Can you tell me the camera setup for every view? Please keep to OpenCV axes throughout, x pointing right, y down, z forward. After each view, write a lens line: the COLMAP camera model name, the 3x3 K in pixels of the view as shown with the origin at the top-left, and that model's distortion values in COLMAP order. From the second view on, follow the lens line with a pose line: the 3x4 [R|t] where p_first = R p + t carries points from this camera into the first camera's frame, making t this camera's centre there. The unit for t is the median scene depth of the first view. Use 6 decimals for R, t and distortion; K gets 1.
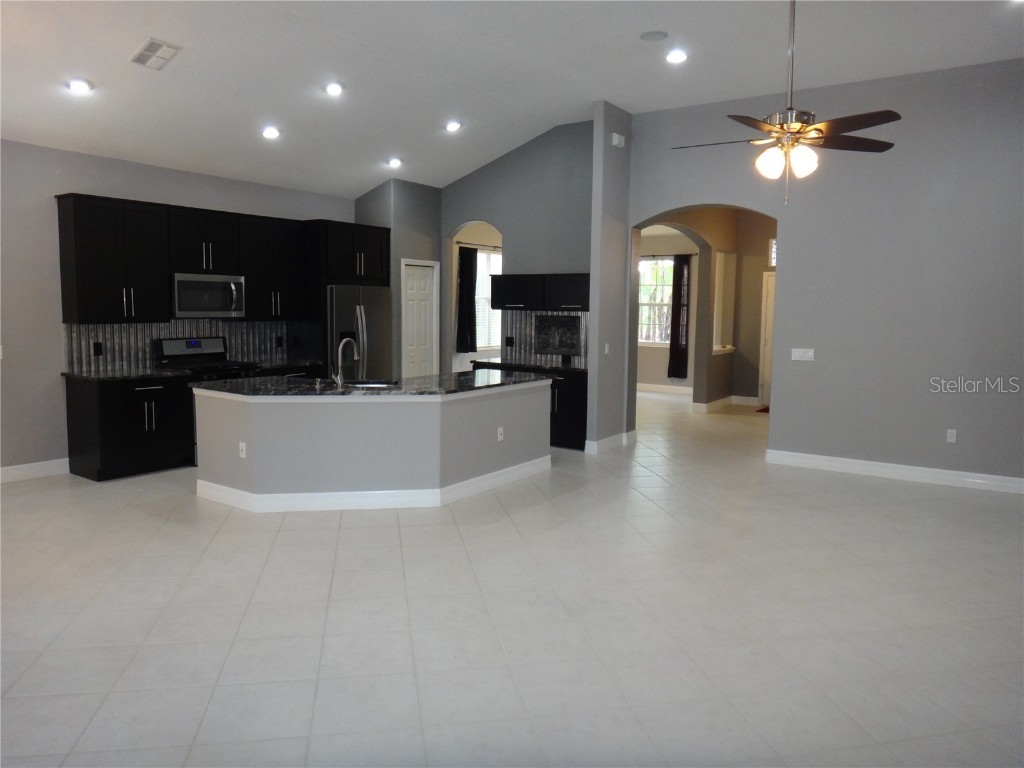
lens RADIAL K [[714.5, 0, 508.0], [0, 714.5, 392.6], [0, 0, 1]] dist [-0.041069, 0.003047]
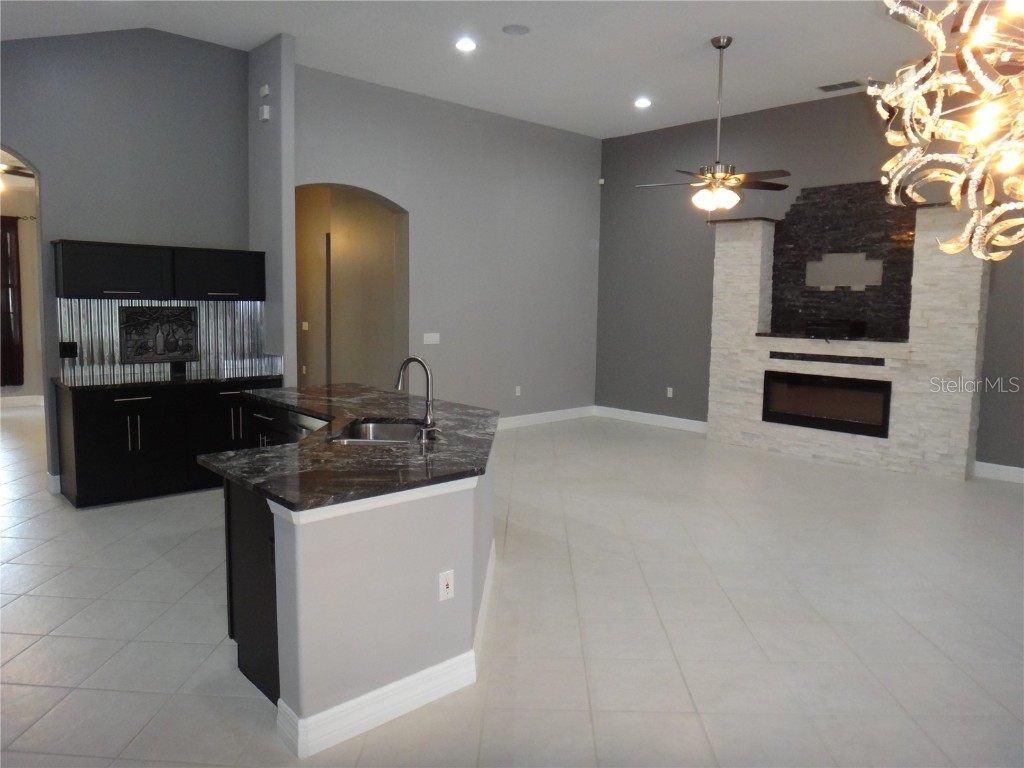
lens RADIAL K [[714.5, 0, 495.3], [0, 714.5, 369.8], [0, 0, 1]] dist [-0.041069, 0.003047]
pose [[0.236746, -0.096898, 0.966727, -0.612630], [0.104189, 0.991808, 0.073897, -0.074632], [-0.965969, 0.083227, 0.244903, 0.612574]]
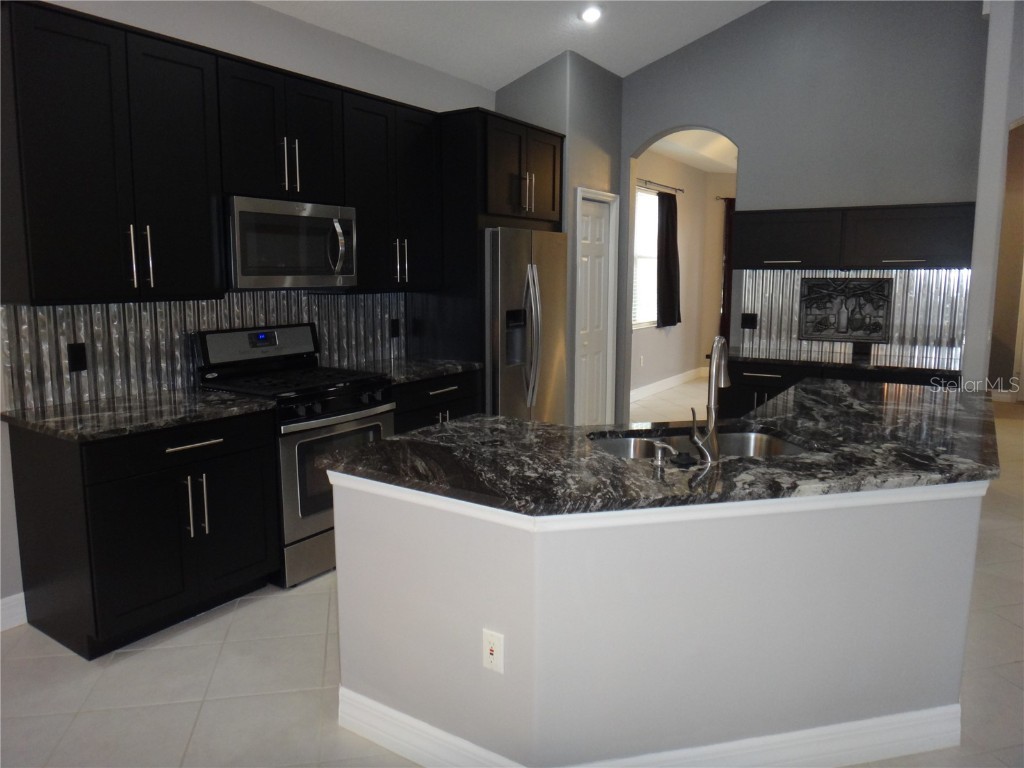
lens RADIAL K [[714.5, 0, 506.7], [0, 714.5, 383.6], [0, 0, 1]] dist [-0.041069, 0.003047]
pose [[0.999714, -0.016747, 0.017061, -0.271426], [0.016171, 0.999313, 0.033338, -0.049852], [-0.017607, -0.033053, 0.999299, 0.469270]]
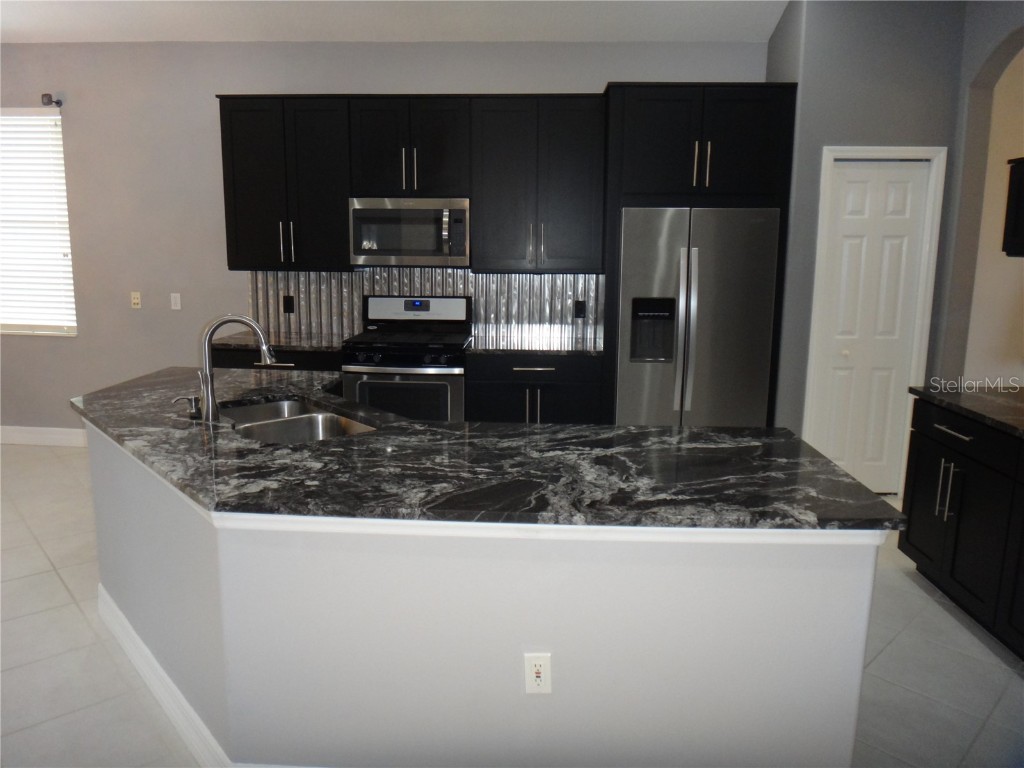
lens RADIAL K [[714.5, 0, 508.1], [0, 714.5, 383.9], [0, 0, 1]] dist [-0.041069, 0.003047]
pose [[0.517024, 0.147426, -0.843179, 0.186269], [-0.105621, 0.988516, 0.108072, -0.076458], [0.849429, 0.033182, 0.526658, 0.714265]]
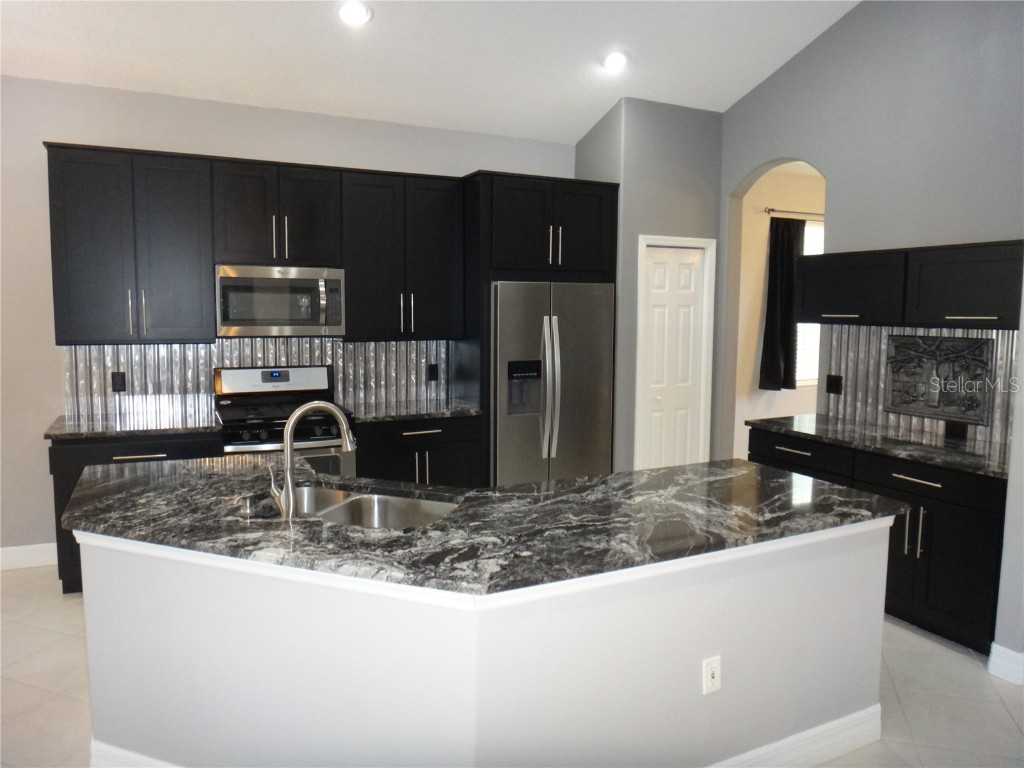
lens RADIAL K [[714.5, 0, 512.2], [0, 714.5, 380.0], [0, 0, 1]] dist [-0.041069, 0.003047]
pose [[0.873536, 0.041970, -0.484947, 0.058503], [-0.053612, 0.998510, -0.010154, -0.069528], [0.483798, 0.034869, 0.874485, 0.535543]]
